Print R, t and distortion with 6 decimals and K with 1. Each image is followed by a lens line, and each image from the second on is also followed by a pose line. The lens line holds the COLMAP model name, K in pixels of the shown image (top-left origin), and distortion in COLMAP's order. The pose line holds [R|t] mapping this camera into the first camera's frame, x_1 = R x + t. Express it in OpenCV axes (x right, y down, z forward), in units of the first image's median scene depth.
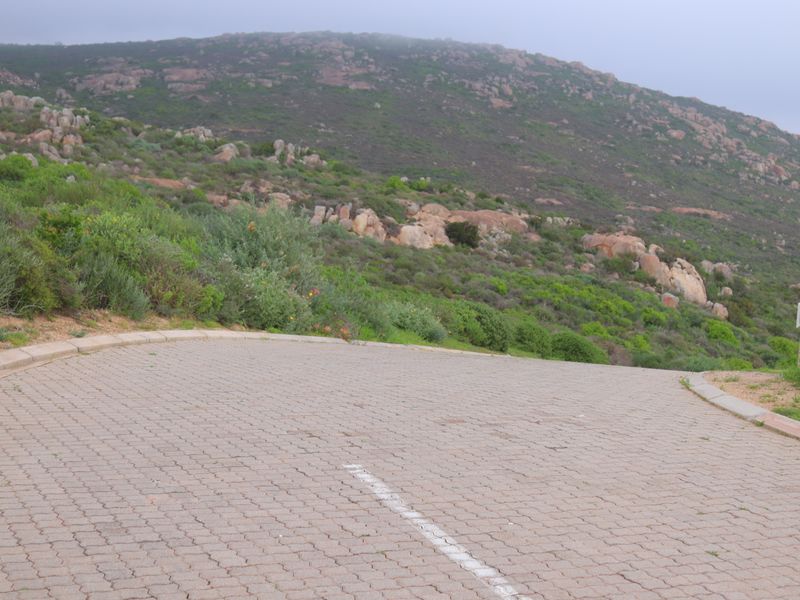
lens RADIAL K [[1302.1, 0, 400.1], [0, 1302.1, 299.8], [0, 0, 1]] dist [-0.044922, 0.000000]
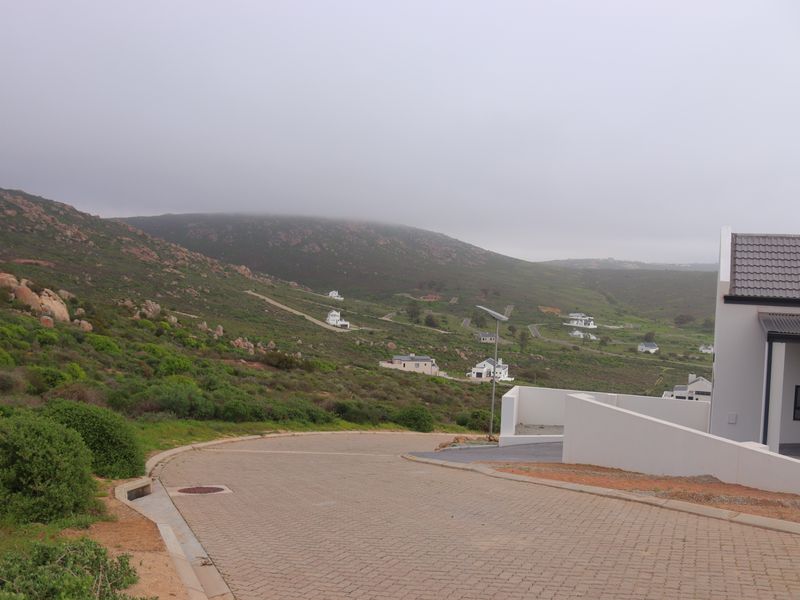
lens RADIAL K [[751.9, 0, 400.5], [0, 751.9, 296.1], [0, 0, 1]] dist [-0.070670, 0.000000]
pose [[0.765998, -0.066951, 0.639347, 0.013031], [0.079500, 0.996793, 0.009133, -0.002956], [-0.637908, 0.043832, 0.768864, 0.205228]]
